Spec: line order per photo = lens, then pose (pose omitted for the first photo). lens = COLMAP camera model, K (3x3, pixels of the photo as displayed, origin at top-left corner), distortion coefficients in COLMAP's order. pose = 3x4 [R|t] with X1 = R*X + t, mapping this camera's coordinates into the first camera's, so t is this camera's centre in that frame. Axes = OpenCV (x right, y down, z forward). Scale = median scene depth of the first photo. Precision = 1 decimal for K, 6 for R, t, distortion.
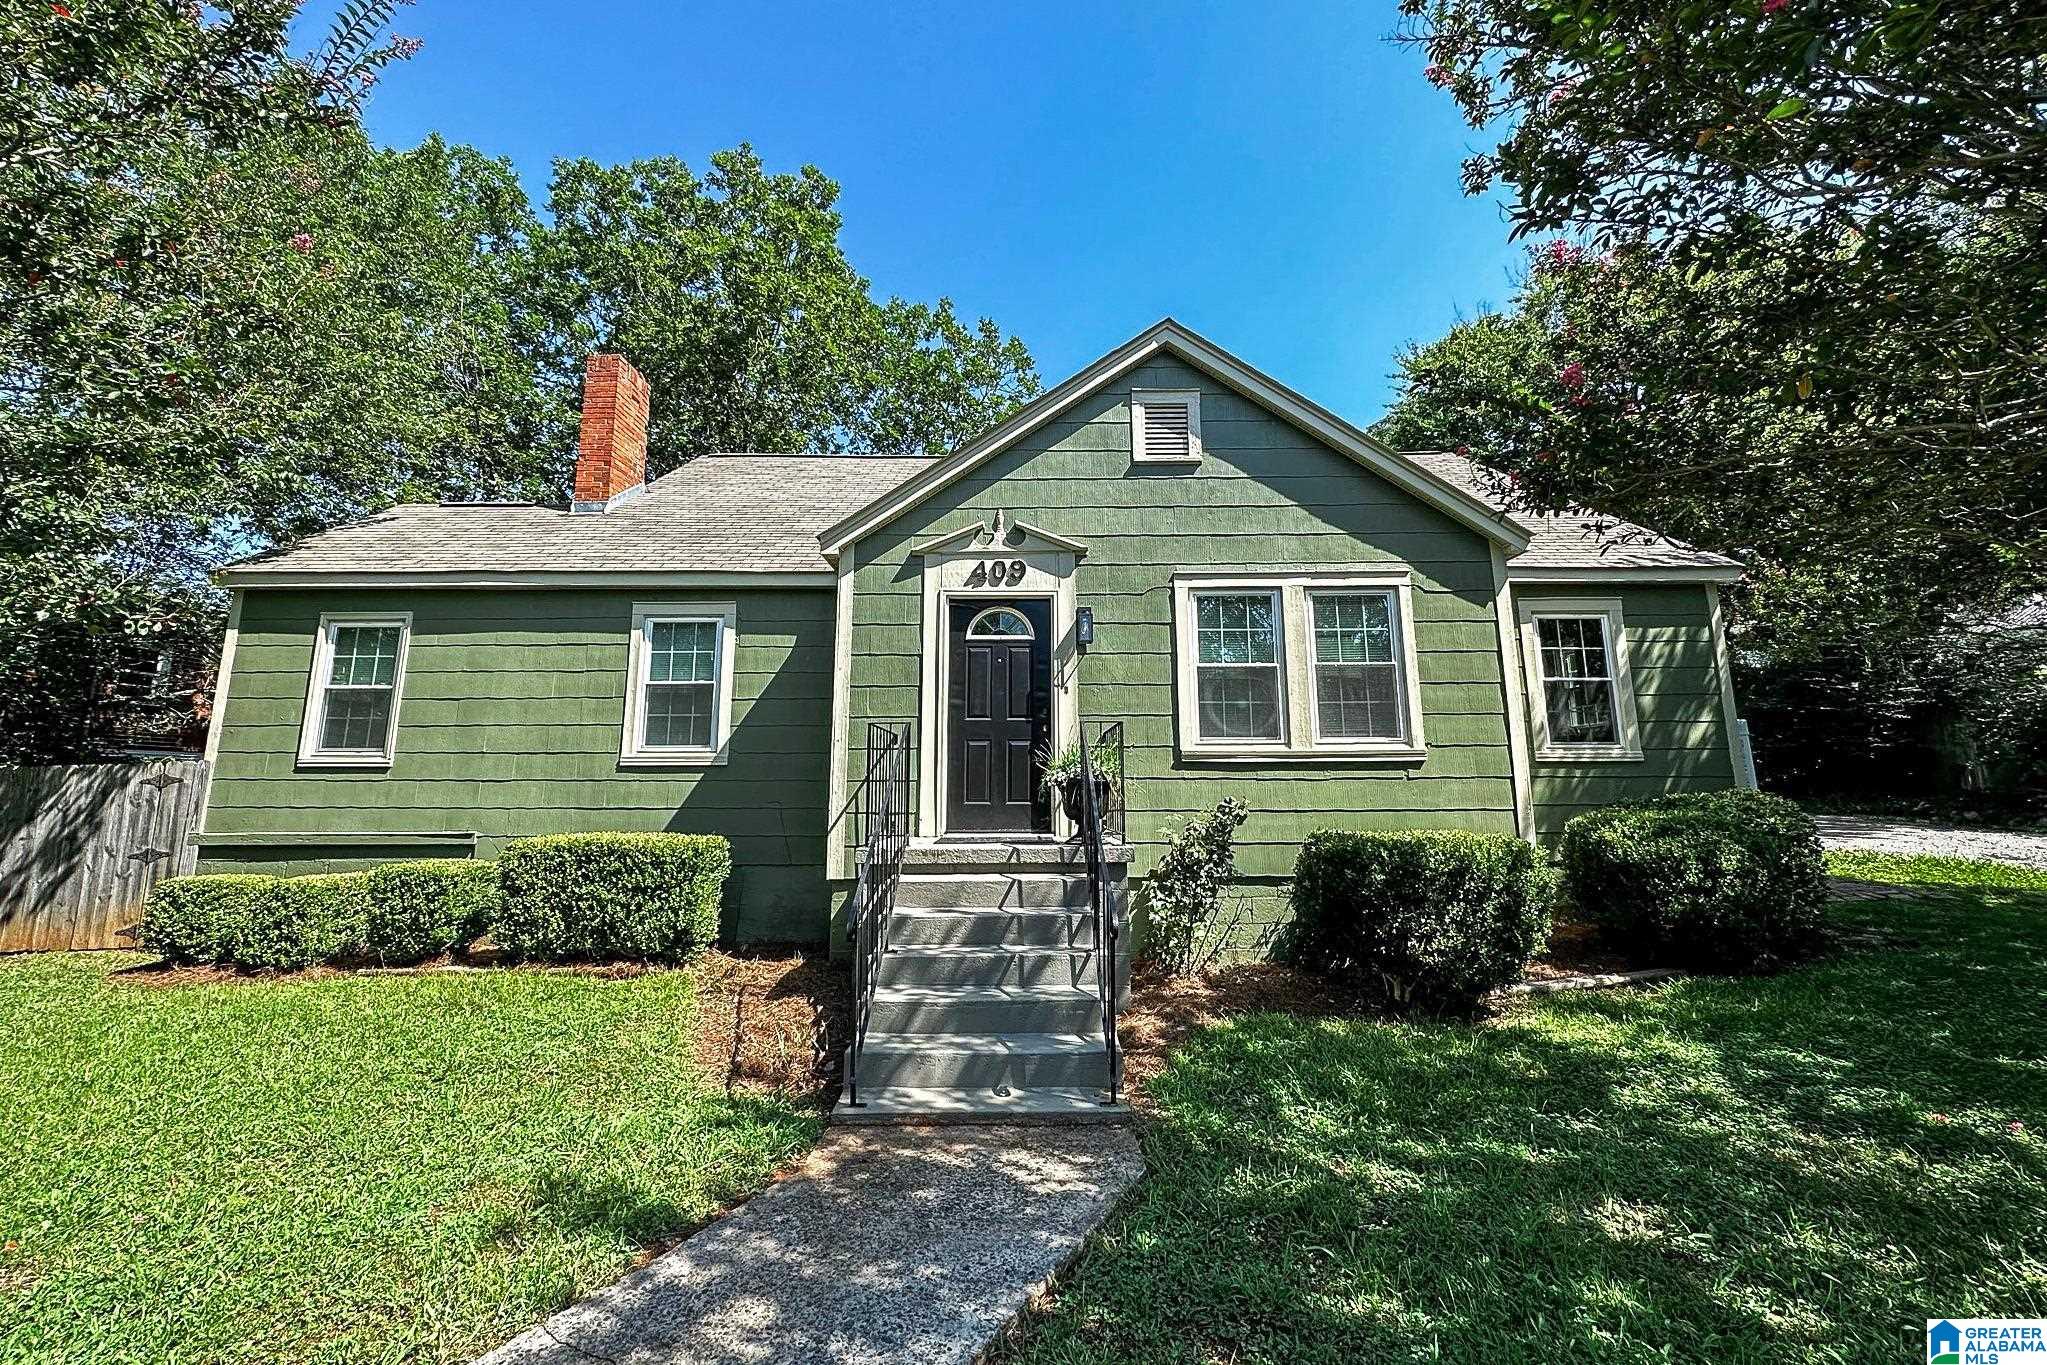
lens RADIAL K [[829.2, 0, 1023.3], [0, 829.2, 648.6], [0, 0, 1]] dist [-0.000009, -0.000092]
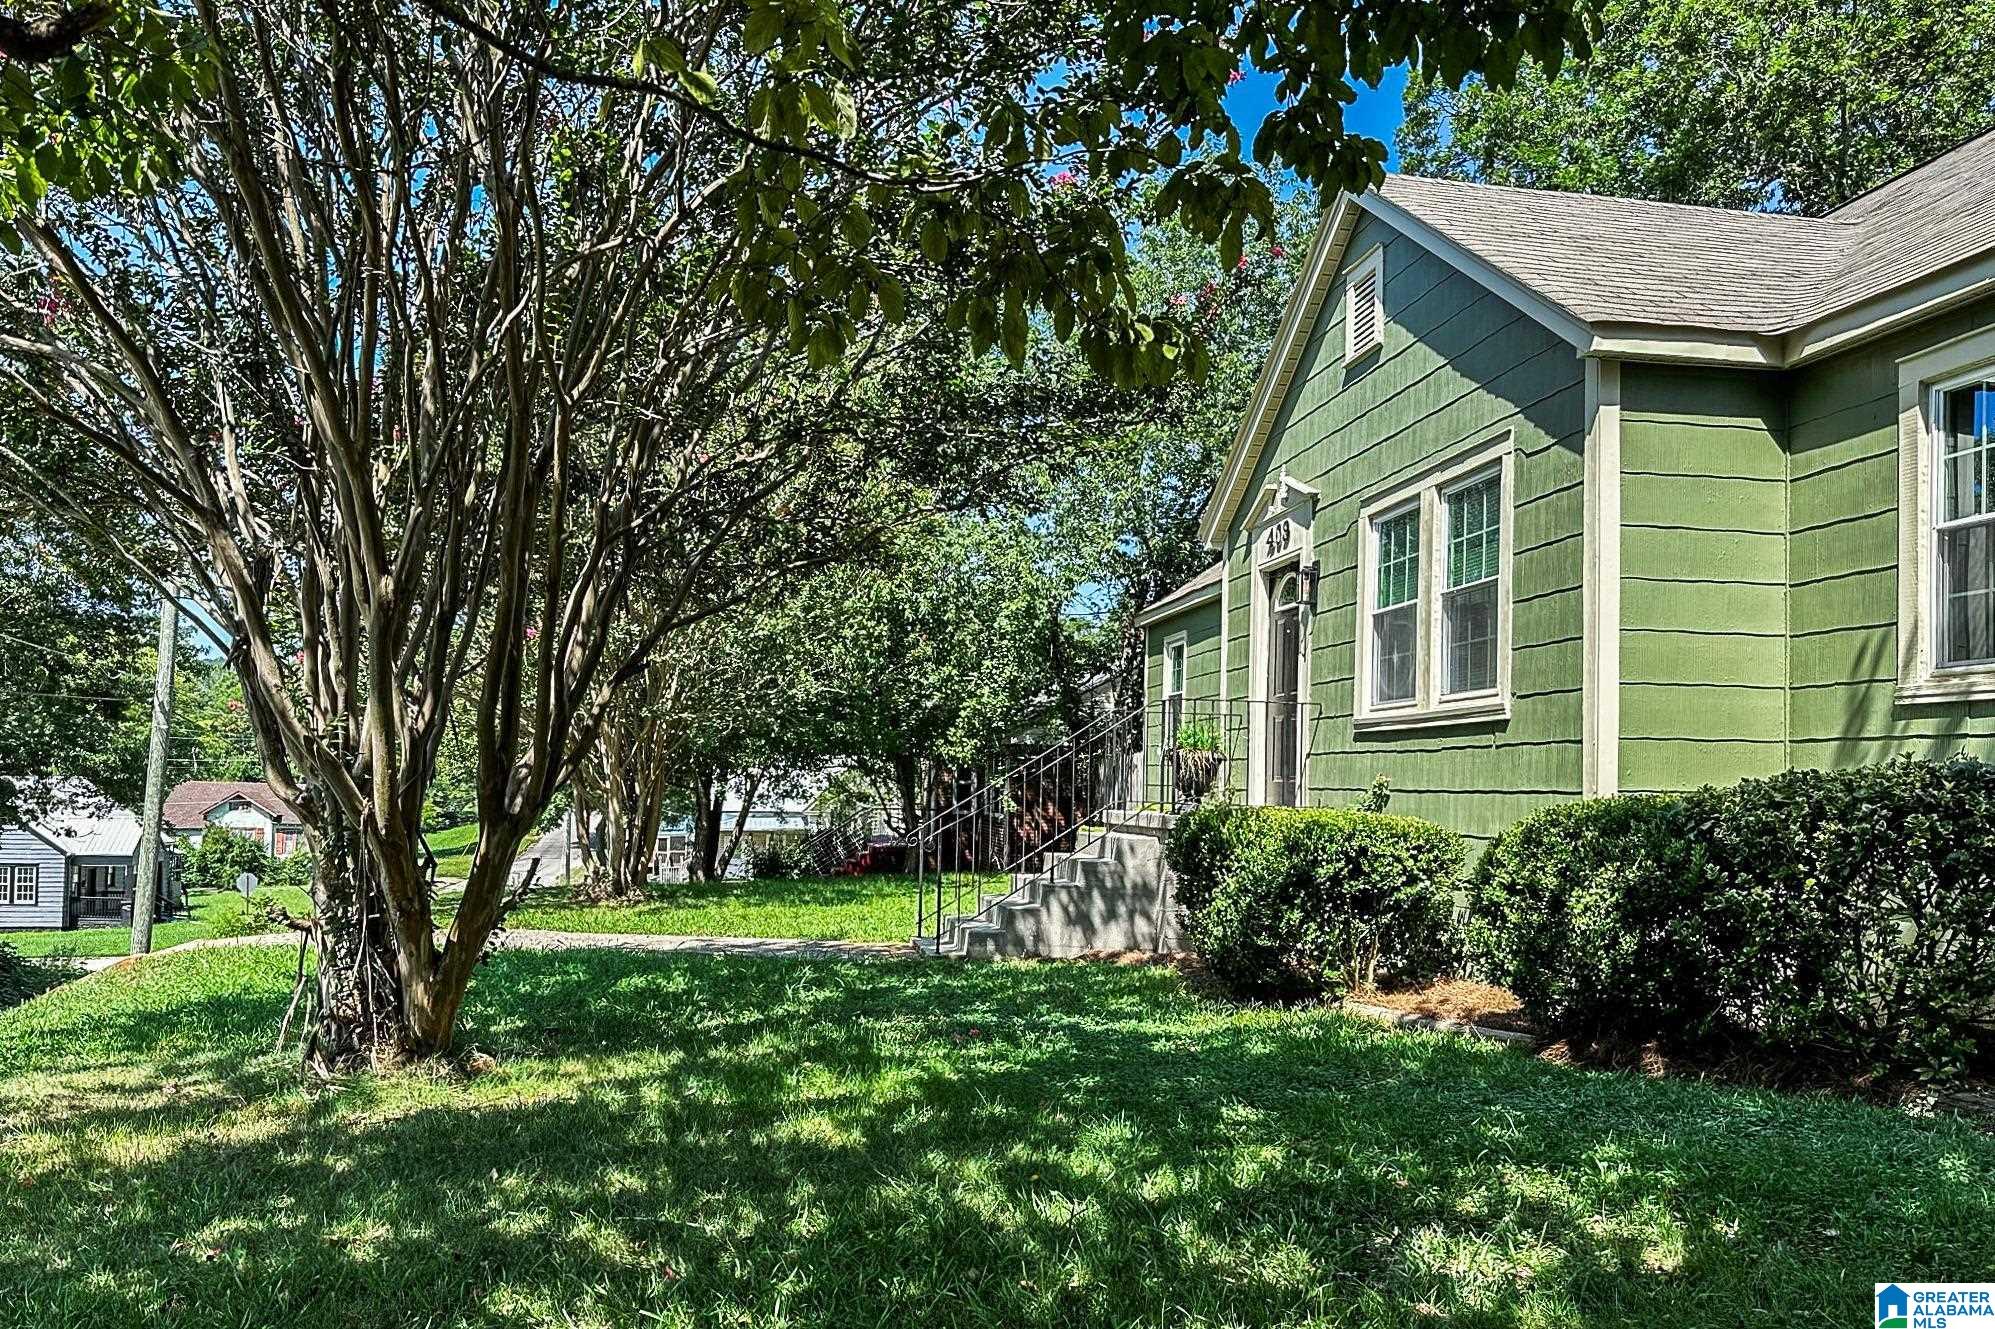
lens RADIAL K [[1388.4, 0, 997.7], [0, 1388.4, 793.8], [0, 0, 1]] dist [-0.000082, -0.045079]
pose [[0.181087, 0.011316, -0.983402, 1.457809], [0.154169, 0.987245, 0.039749, 0.082989], [0.971308, -0.158808, 0.177033, 0.374060]]
